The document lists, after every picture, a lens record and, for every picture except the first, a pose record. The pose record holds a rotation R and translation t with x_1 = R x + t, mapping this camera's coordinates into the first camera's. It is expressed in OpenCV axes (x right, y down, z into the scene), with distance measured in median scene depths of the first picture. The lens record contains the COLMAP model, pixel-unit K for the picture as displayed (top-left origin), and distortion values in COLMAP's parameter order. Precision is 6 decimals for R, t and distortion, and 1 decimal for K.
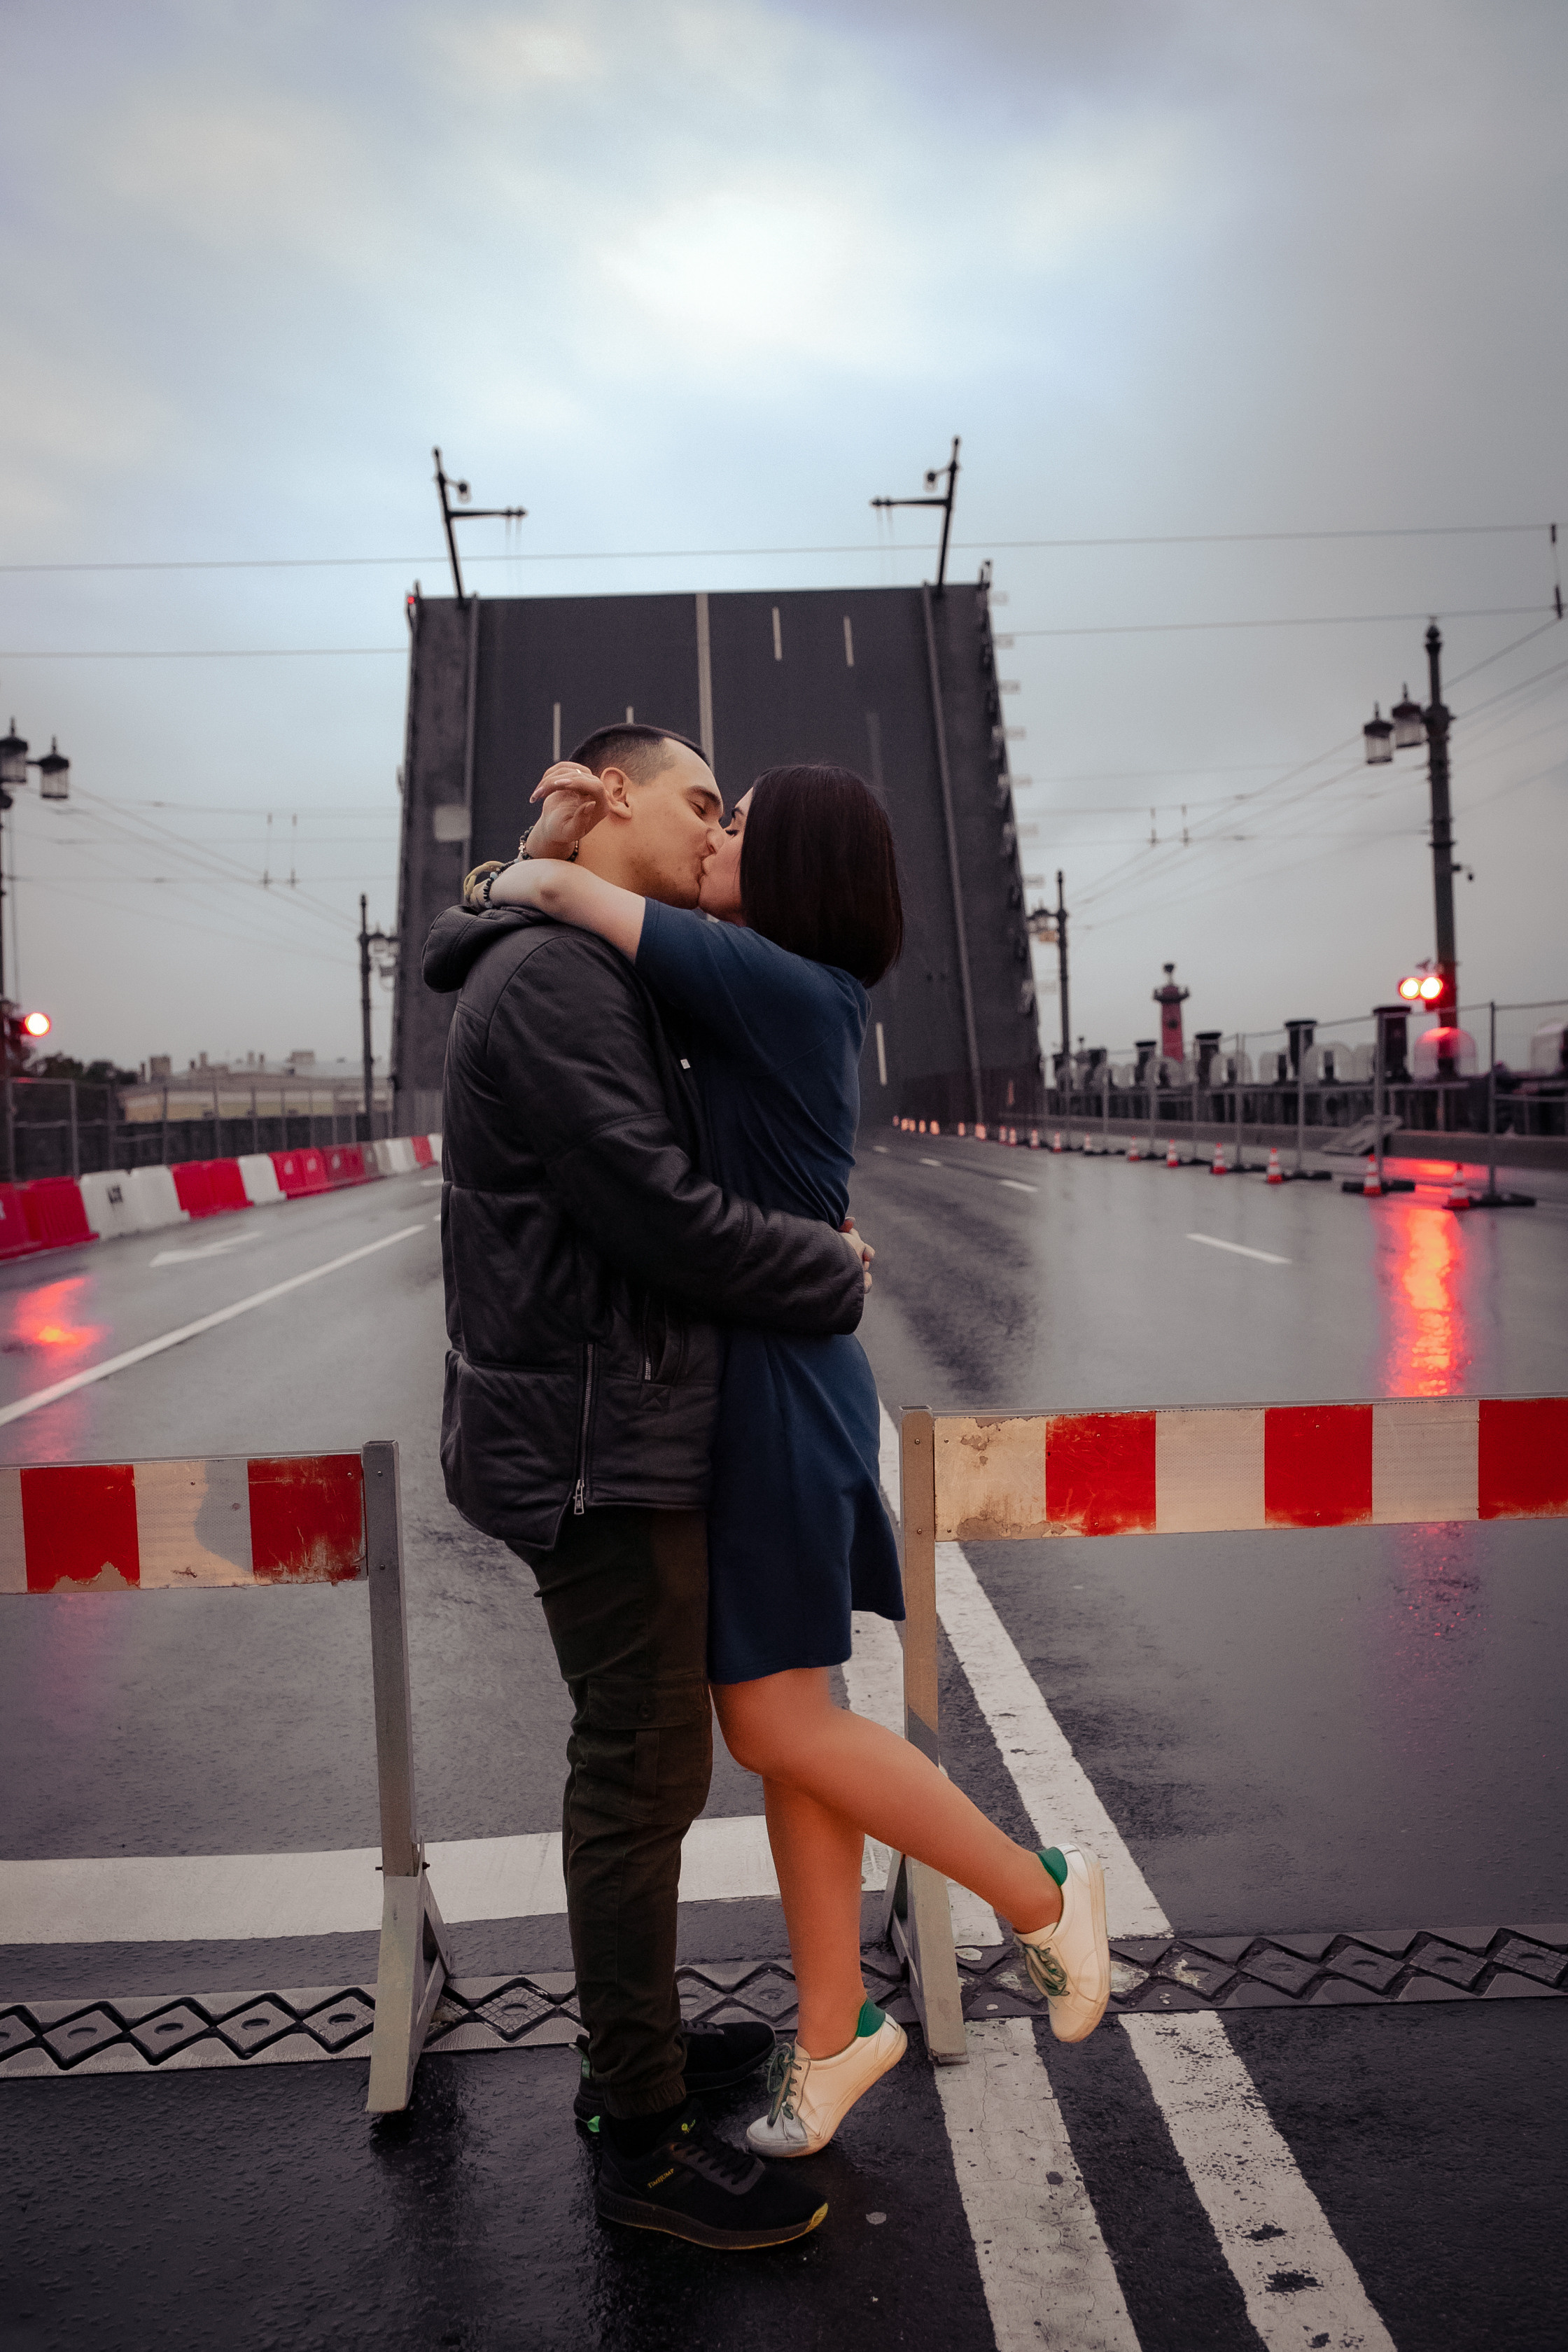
lens RADIAL K [[2233.3, 0, 784.0], [0, 2233.3, 1176.0], [0, 0, 1]] dist [-0.059221, 0.080058]
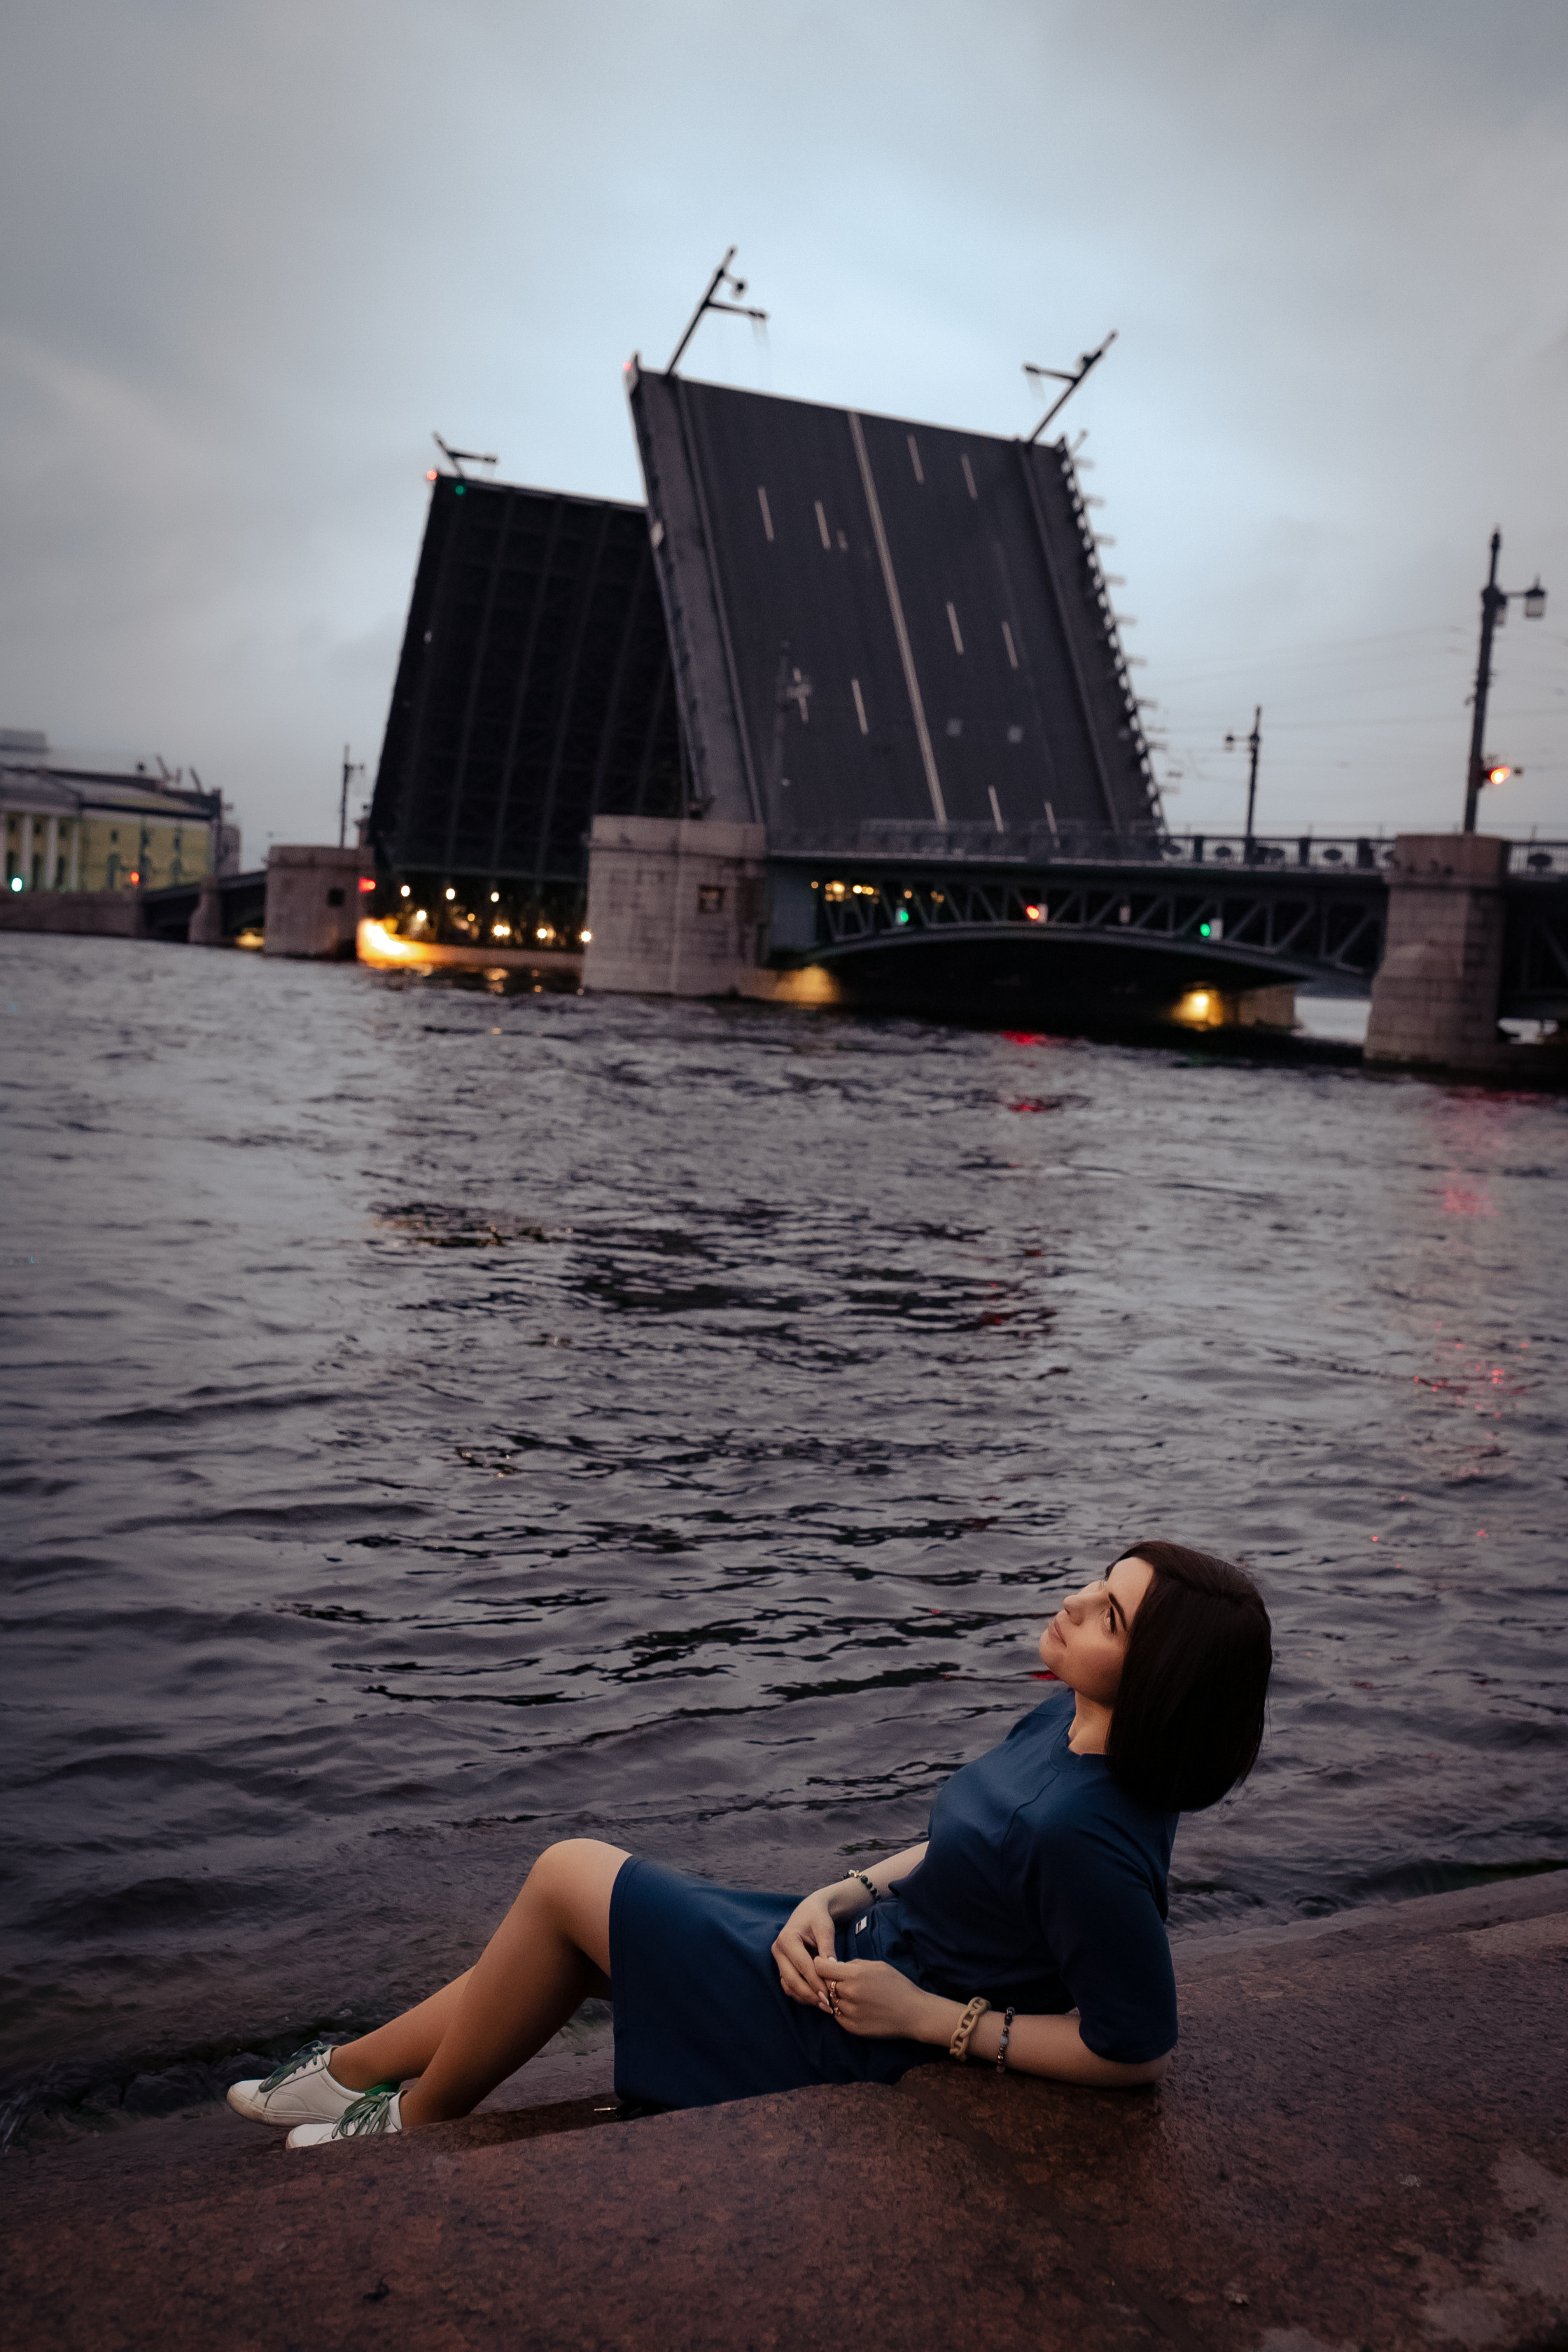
lens RADIAL K [[2224.1, 0, 777.4], [0, 2224.1, 1147.6], [0, 0, 1]] dist [-0.039388, -0.001782]
pose [[0.905489, 0.051047, 0.421288, -0.663621], [-0.087157, 0.993946, 0.066895, 0.059141], [-0.415322, -0.097291, 0.904457, -0.089627]]
